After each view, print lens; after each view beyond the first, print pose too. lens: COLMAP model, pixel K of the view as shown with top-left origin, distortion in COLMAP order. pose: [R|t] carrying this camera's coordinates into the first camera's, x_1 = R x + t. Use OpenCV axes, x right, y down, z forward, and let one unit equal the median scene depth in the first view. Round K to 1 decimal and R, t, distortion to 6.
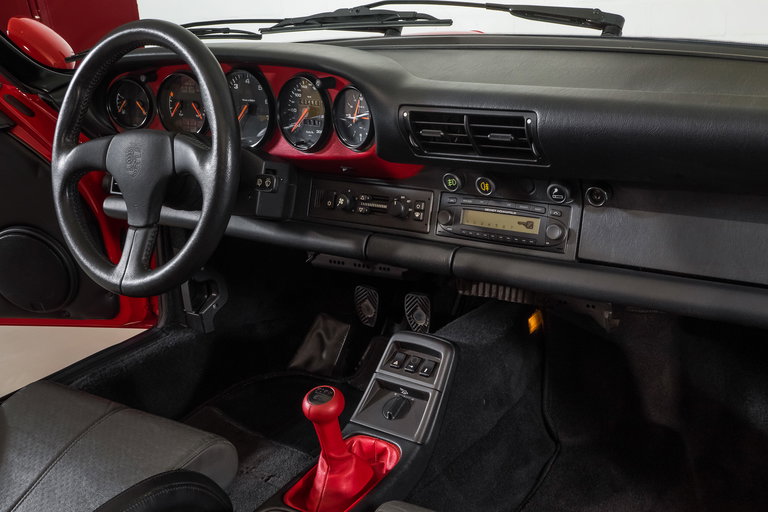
lens RADIAL K [[906.5, 0, 399.1], [0, 906.5, 248.9], [0, 0, 1]] dist [0.032545, 0.000000]
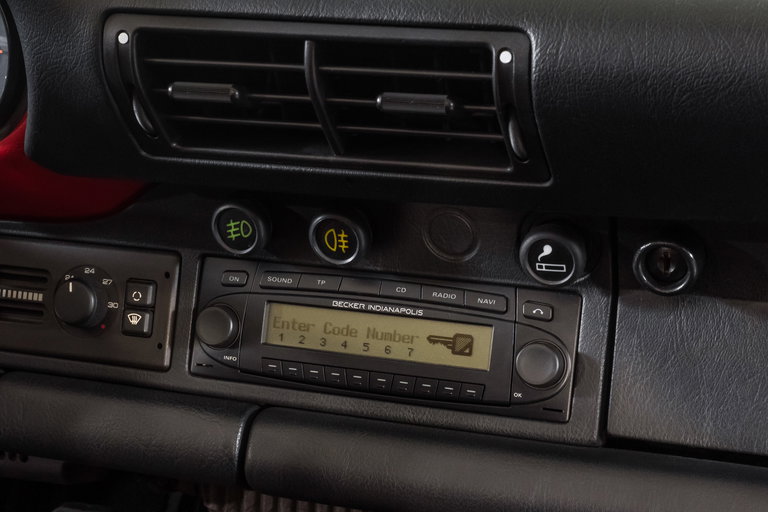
lens RADIAL K [[1780.4, 0, 376.4], [0, 1780.4, 252.7], [0, 0, 1]] dist [-0.100333, 0.000000]
pose [[0.969415, -0.017598, 0.244795, -0.059730], [0.028452, 0.998759, -0.040871, -0.032915], [-0.243773, 0.046586, 0.968713, 0.296757]]
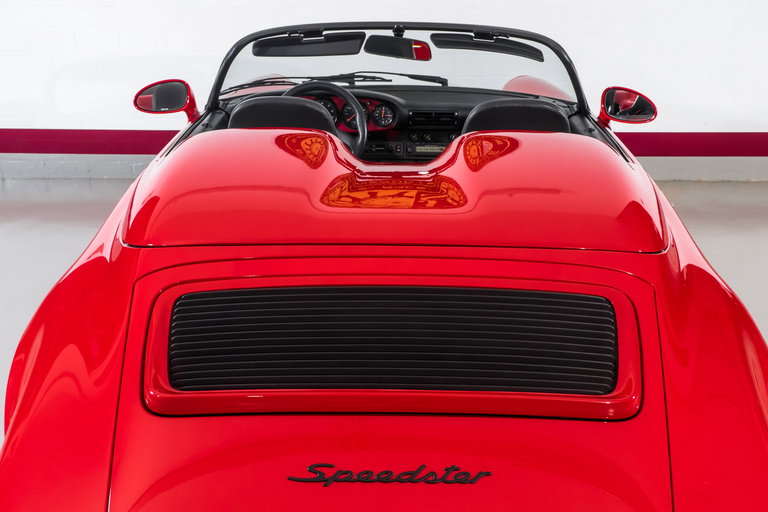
lens RADIAL K [[1000.4, 0, 392.4], [0, 1000.4, 257.2], [0, 0, 1]] dist [0.150944, 0.000000]
pose [[0.817882, -0.100755, 0.566495, -1.804642], [0.116798, 0.993123, 0.008006, 0.267533], [-0.563406, 0.059617, 0.824026, -1.540575]]
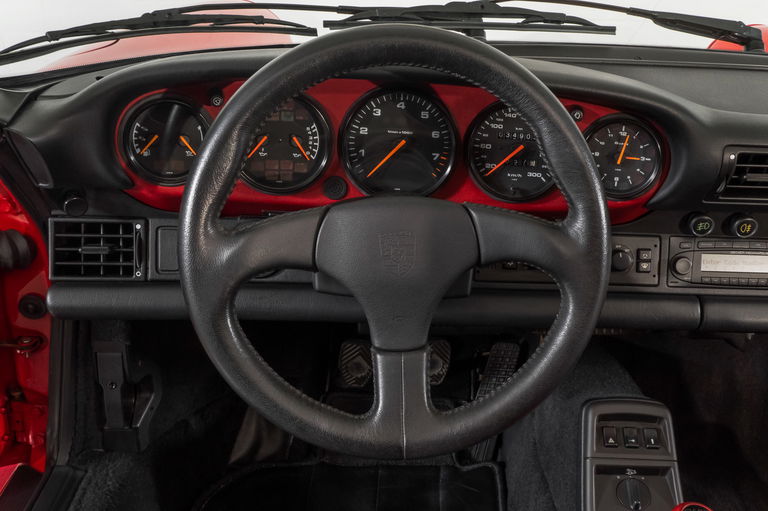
lens RADIAL K [[869.5, 0, 453.0], [0, 869.5, 258.5], [0, 0, 1]] dist [0.039530, 0.000000]
pose [[0.758507, -0.140996, 0.636229, -0.636284], [0.091747, 0.989694, 0.109949, -0.151473], [-0.645174, -0.025025, 0.763625, 0.503296]]
